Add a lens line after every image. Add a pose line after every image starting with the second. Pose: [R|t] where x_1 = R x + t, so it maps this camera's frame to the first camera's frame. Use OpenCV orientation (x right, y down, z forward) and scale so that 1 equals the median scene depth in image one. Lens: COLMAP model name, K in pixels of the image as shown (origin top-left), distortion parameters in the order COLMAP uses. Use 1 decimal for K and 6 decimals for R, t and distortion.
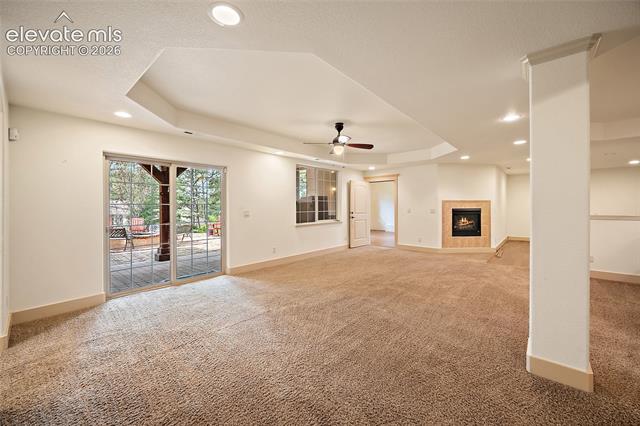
lens RADIAL K [[252.1, 0, 320.5], [0, 252.1, 211.3], [0, 0, 1]] dist [-0.000271, -0.000164]
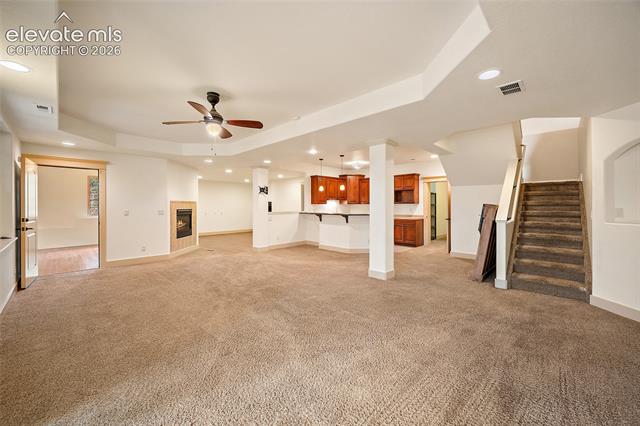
lens RADIAL K [[252.1, 0, 320.5], [0, 252.1, 211.3], [0, 0, 1]] dist [-0.000271, -0.000164]
pose [[0.052953, -0.017543, 0.998443, -0.399408], [0.022590, 0.999611, 0.016366, -0.006923], [-0.998341, 0.021688, 0.053329, 0.405159]]
